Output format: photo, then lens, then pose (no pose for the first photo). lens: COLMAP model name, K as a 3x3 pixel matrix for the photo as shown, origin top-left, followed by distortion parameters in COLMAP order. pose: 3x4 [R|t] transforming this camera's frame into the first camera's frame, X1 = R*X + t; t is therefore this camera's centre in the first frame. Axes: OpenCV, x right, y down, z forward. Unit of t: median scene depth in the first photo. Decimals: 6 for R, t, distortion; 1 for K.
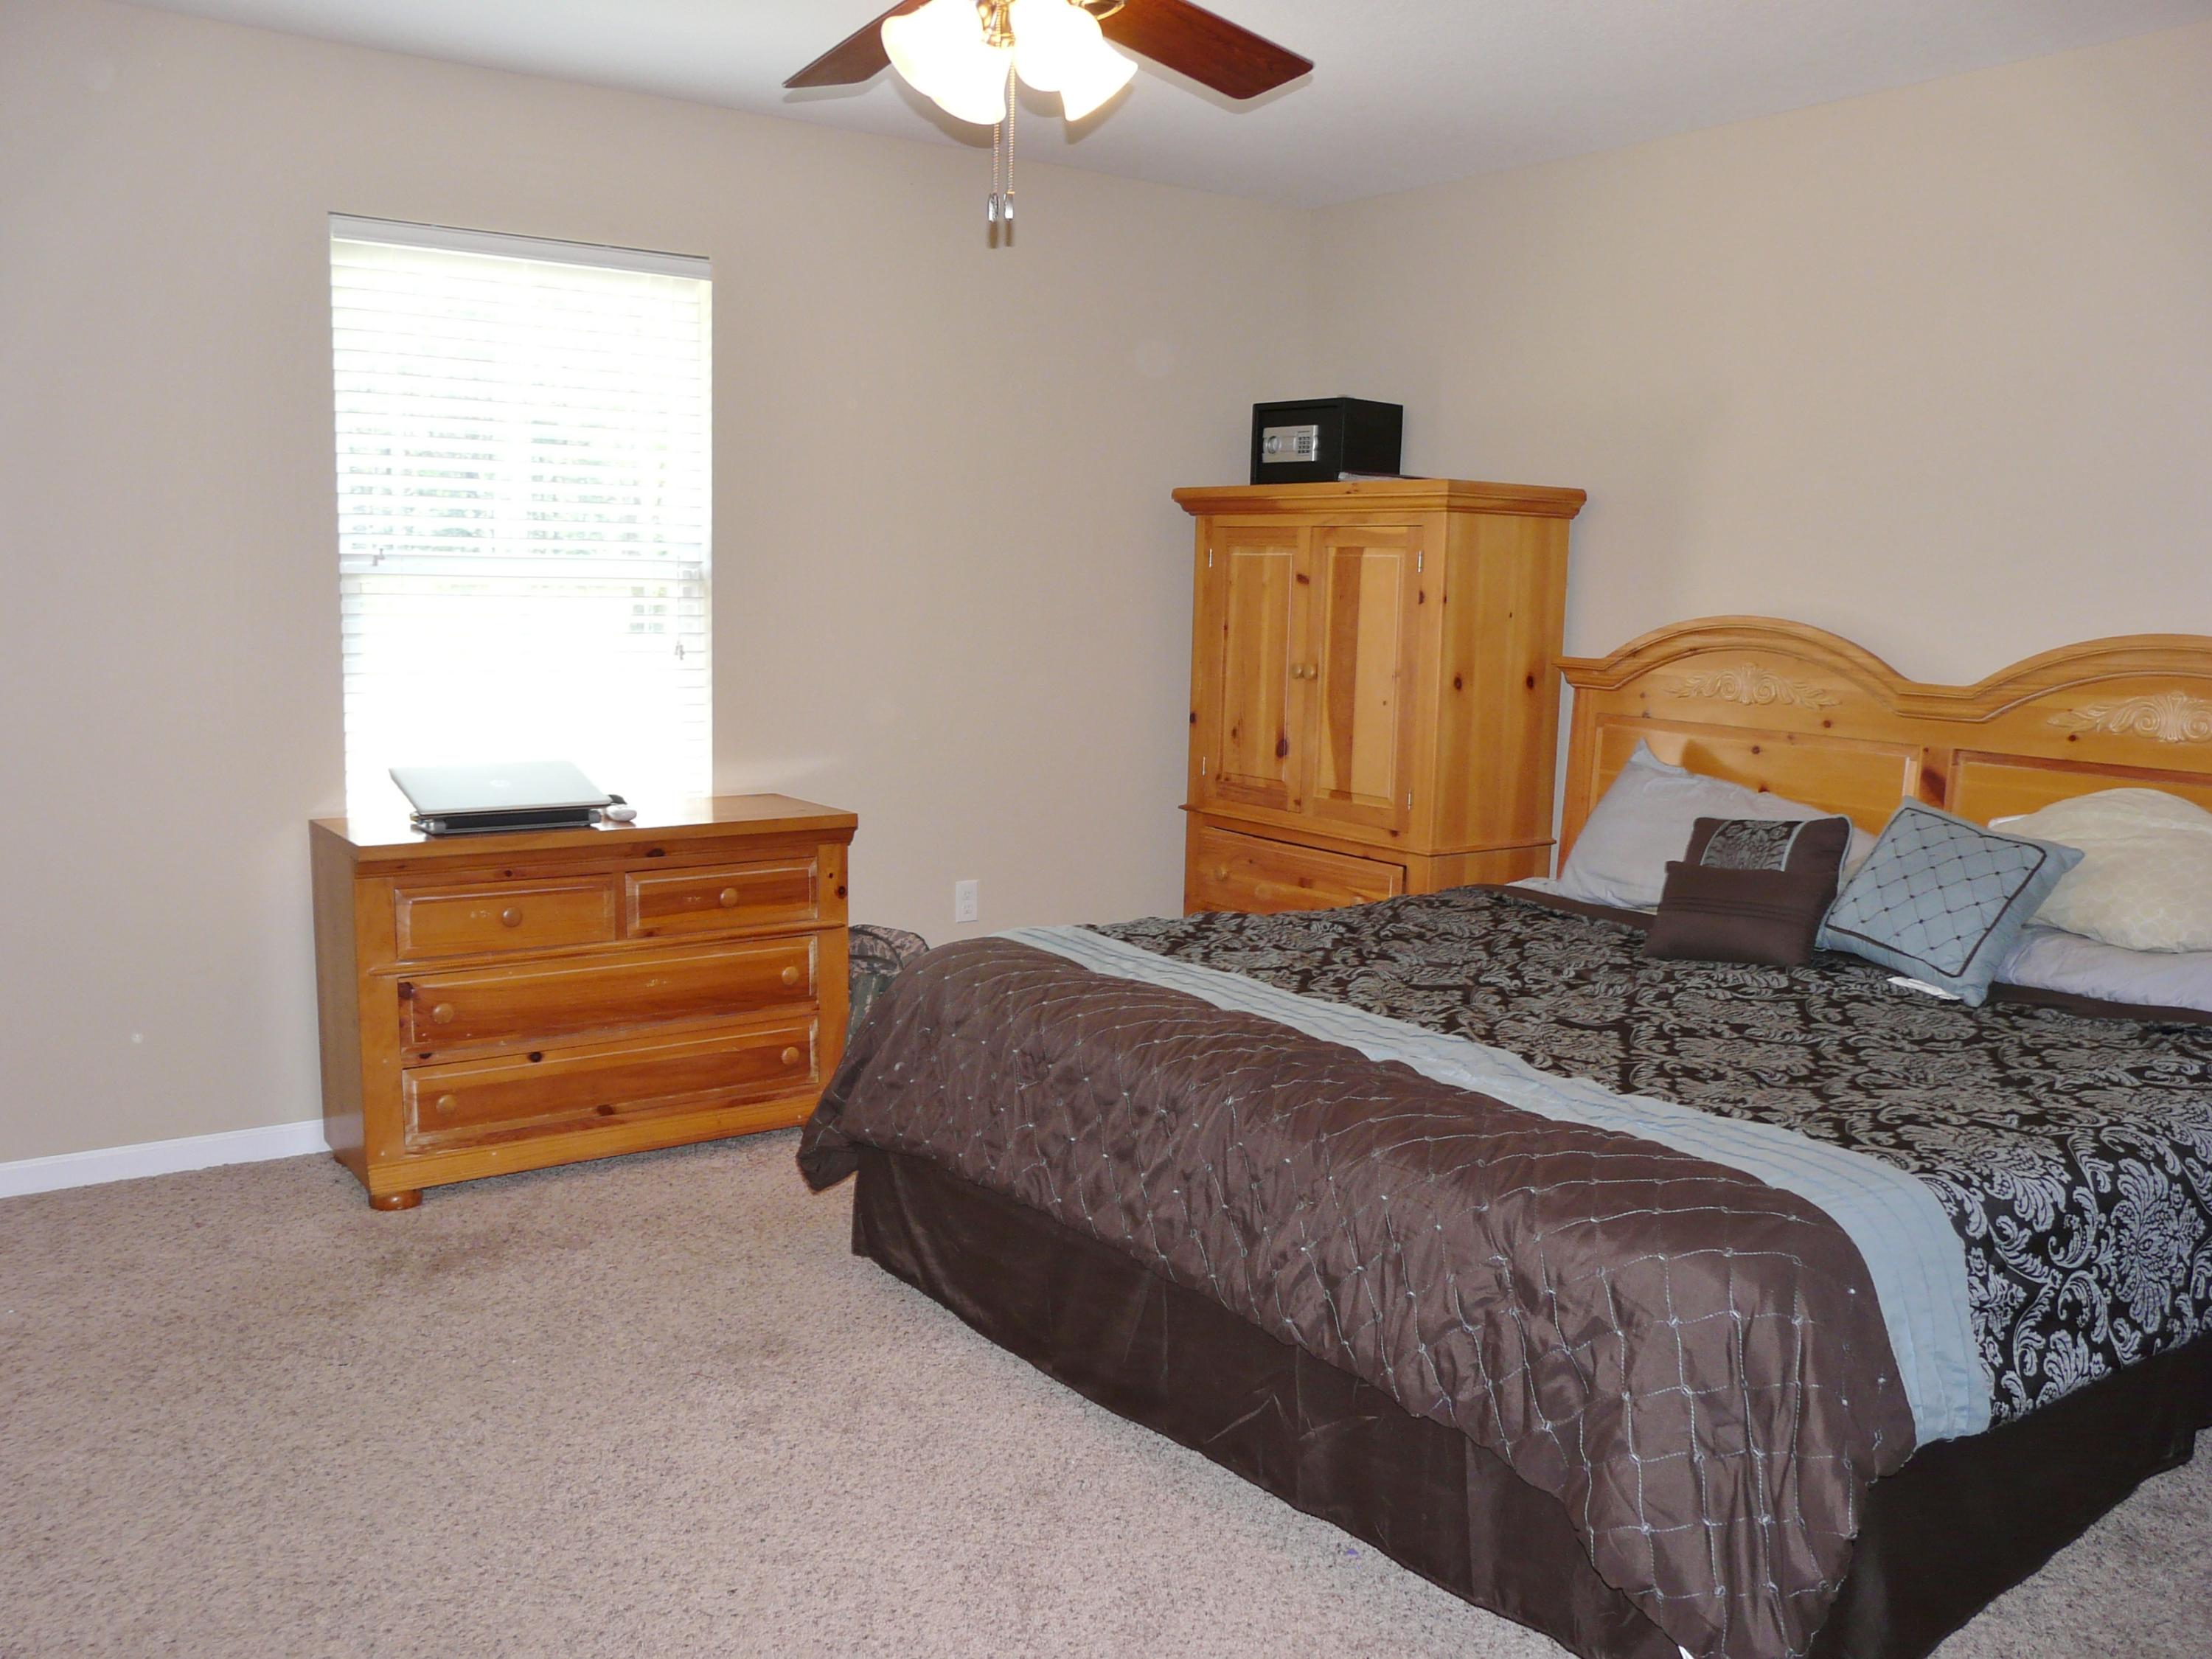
lens RADIAL K [[1833.6, 0, 1094.4], [0, 1833.6, 835.8], [0, 0, 1]] dist [-0.084432, 0.118426]
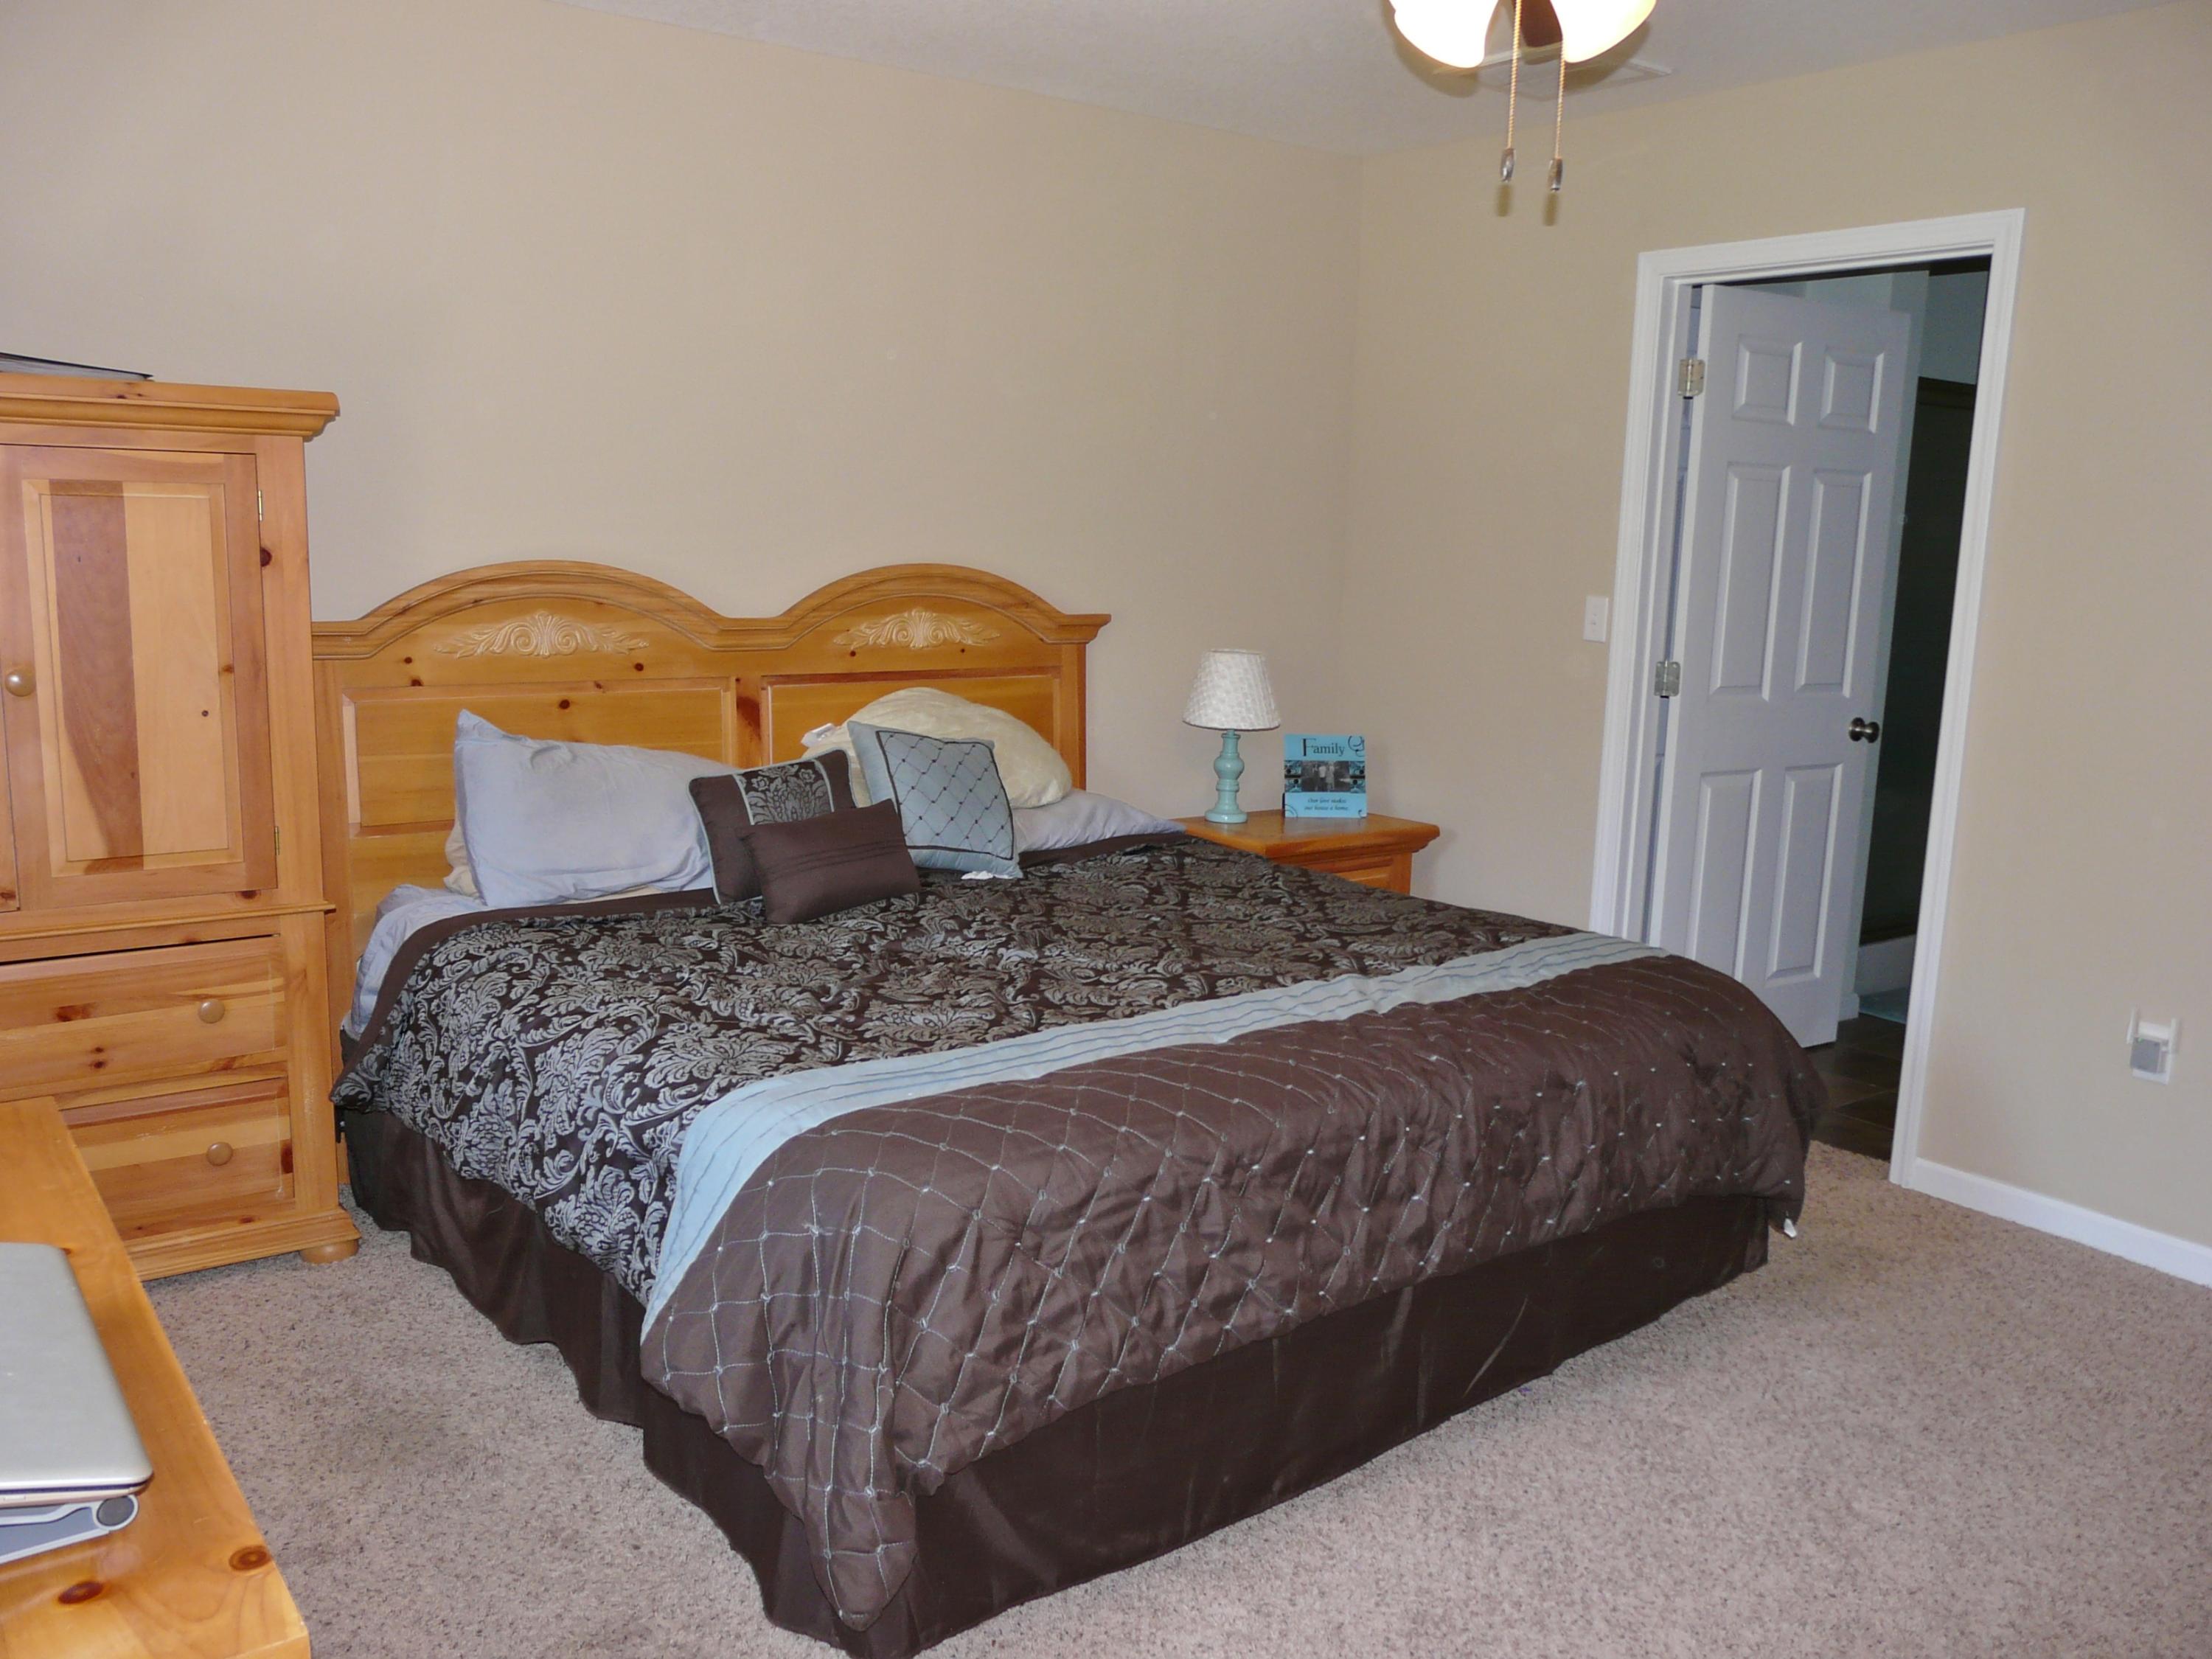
lens RADIAL K [[1833.6, 0, 1094.4], [0, 1833.6, 835.8], [0, 0, 1]] dist [-0.084432, 0.118426]
pose [[-0.017367, -0.200126, 0.979616, -0.581134], [0.111424, 0.973274, 0.200806, -0.141980], [-0.993621, 0.112640, 0.005396, 0.750564]]
